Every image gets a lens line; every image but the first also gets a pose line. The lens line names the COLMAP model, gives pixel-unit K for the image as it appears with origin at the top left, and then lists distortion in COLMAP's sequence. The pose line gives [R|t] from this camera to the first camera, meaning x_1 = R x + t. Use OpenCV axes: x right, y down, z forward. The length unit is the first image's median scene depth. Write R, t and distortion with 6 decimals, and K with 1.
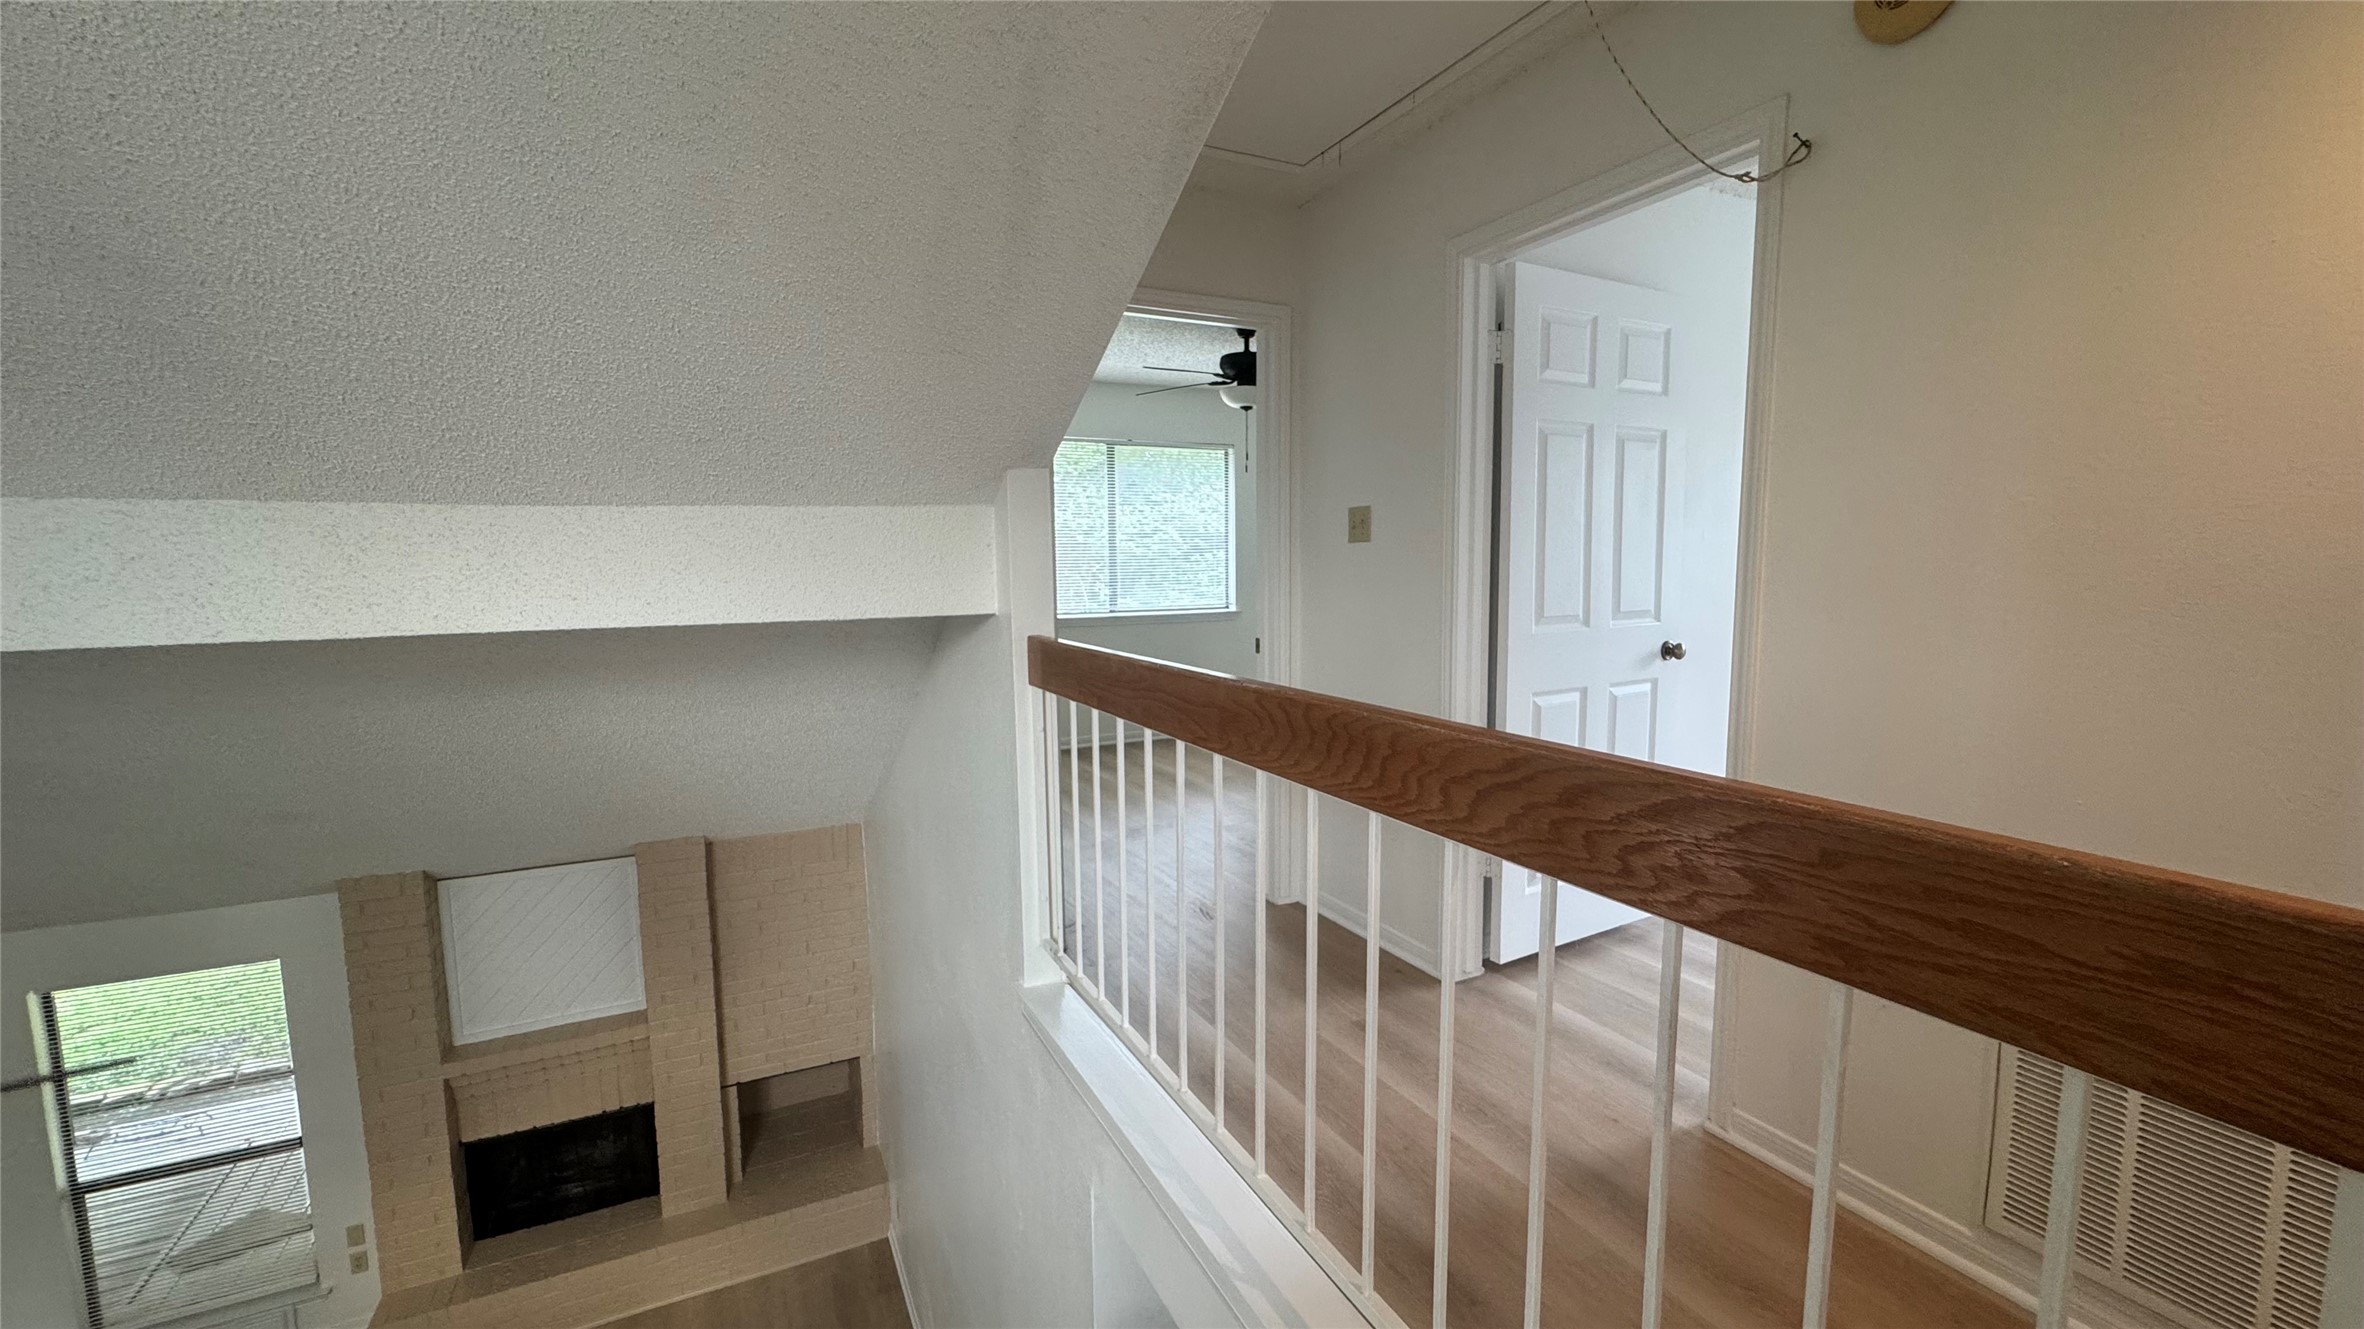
lens RADIAL K [[980.4, 0, 1182.0], [0, 980.4, 664.5], [0, 0, 1]] dist [-0.001220, -0.000103]
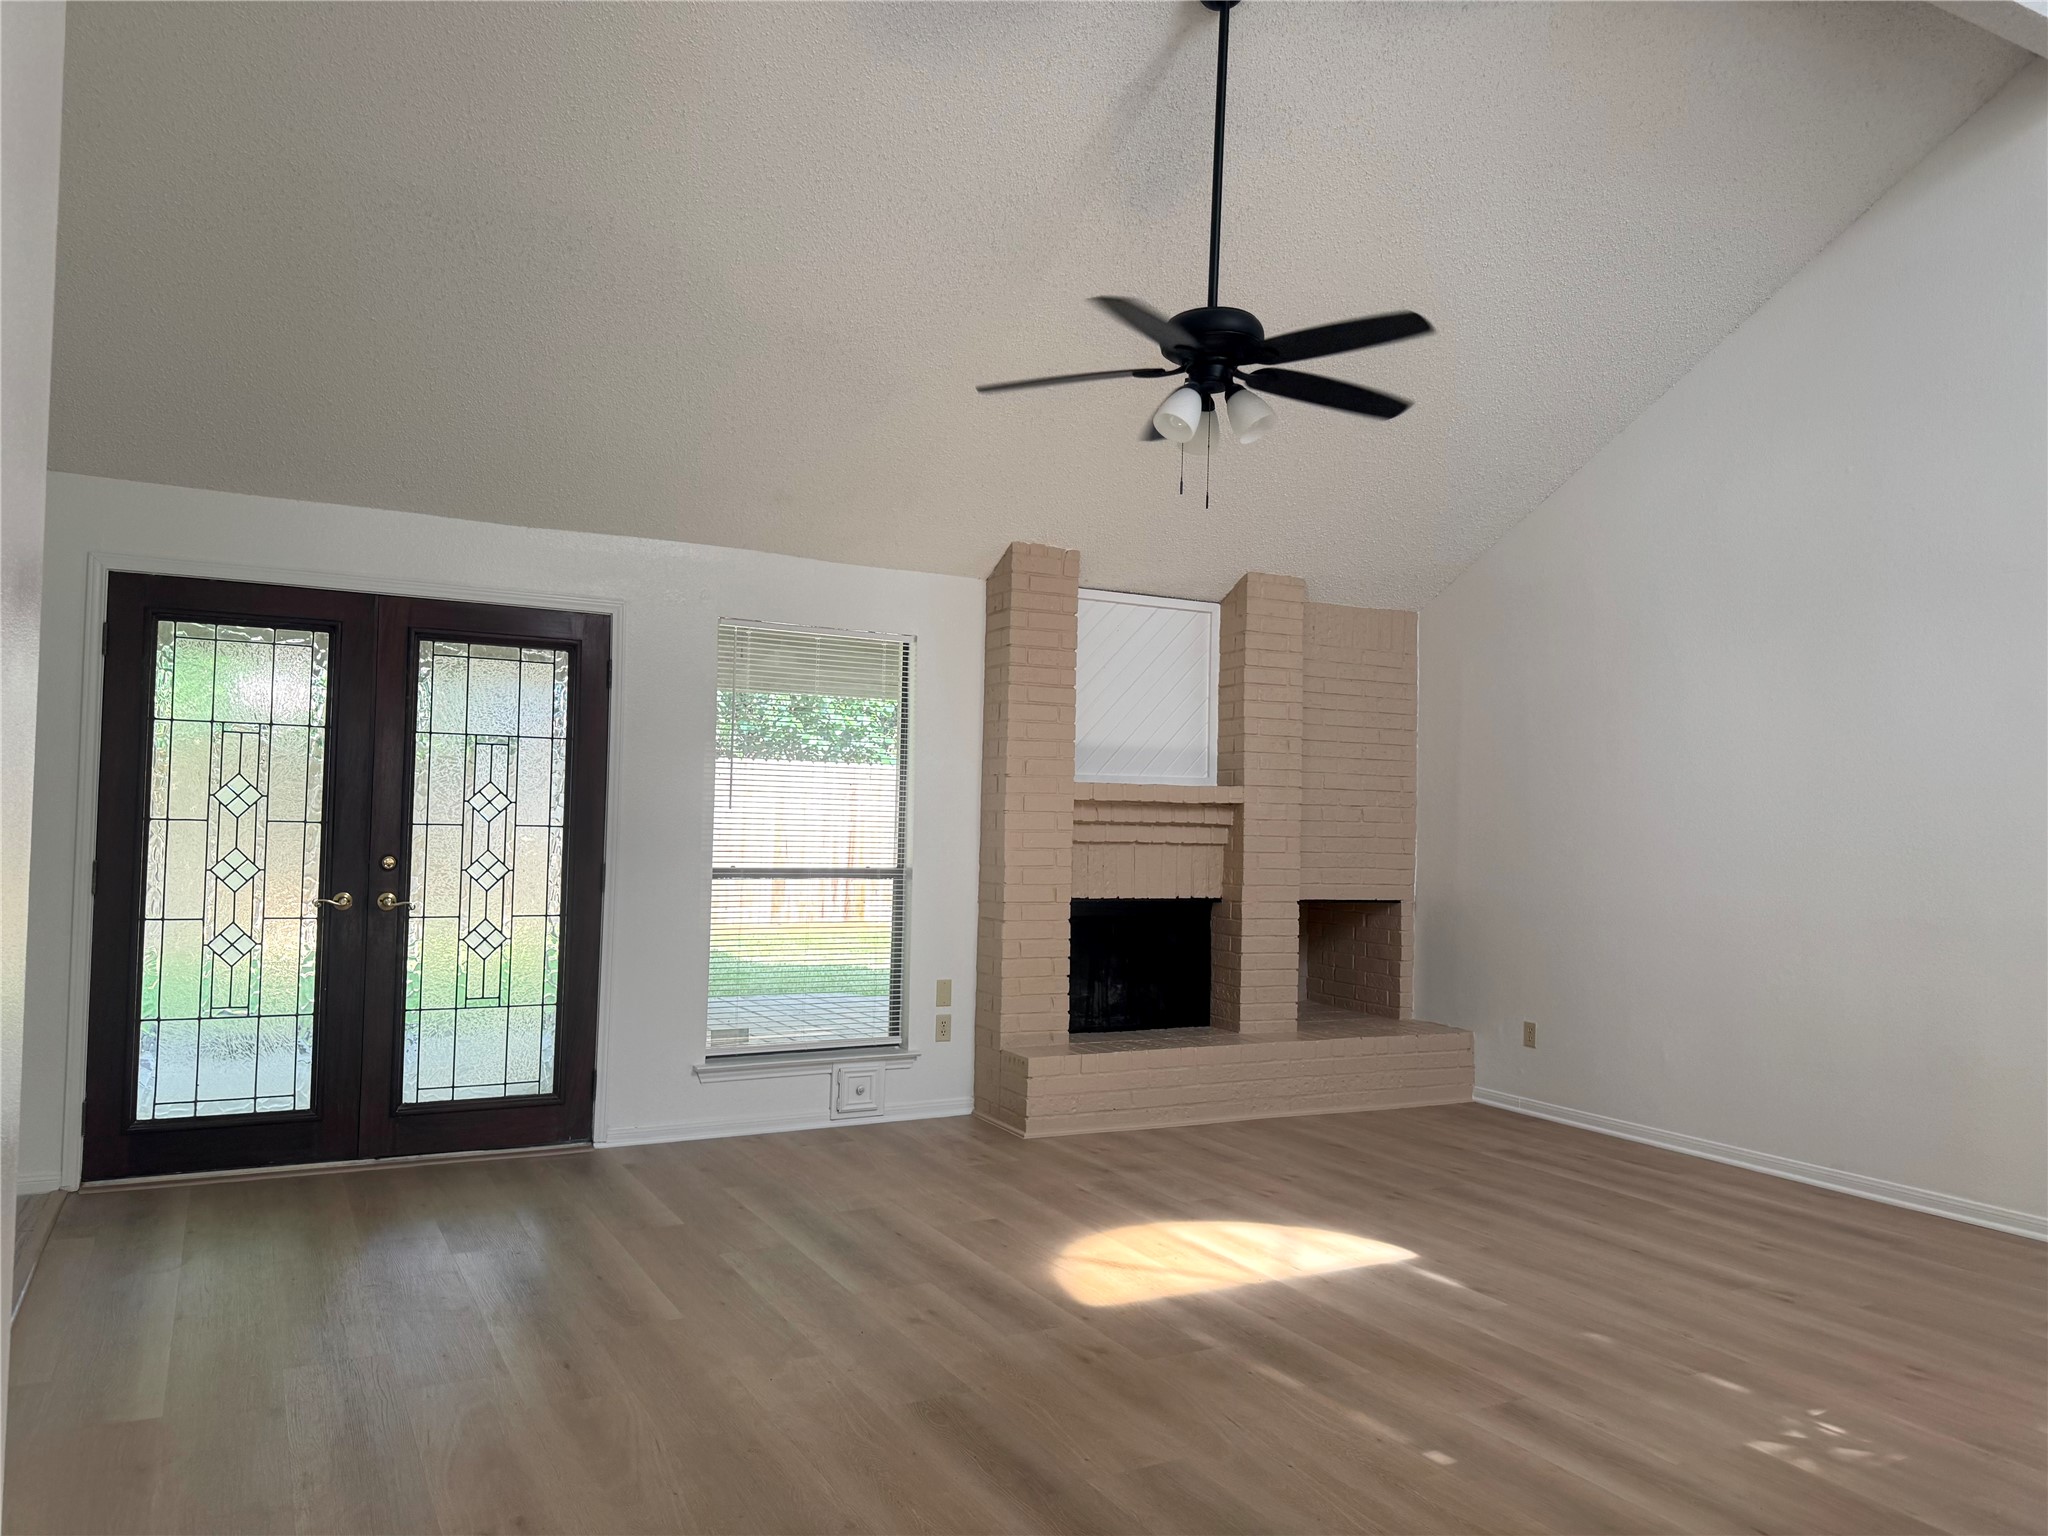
lens RADIAL K [[1468.5, 0, 1024.0], [0, 1468.5, 768.0], [0, 0, 1]] dist [0.147883, -0.243010]
pose [[0.997975, 0.042297, 0.047499, -0.773023], [-0.035012, 0.988827, -0.144900, 0.525009], [-0.053097, 0.142944, 0.988305, -0.249499]]
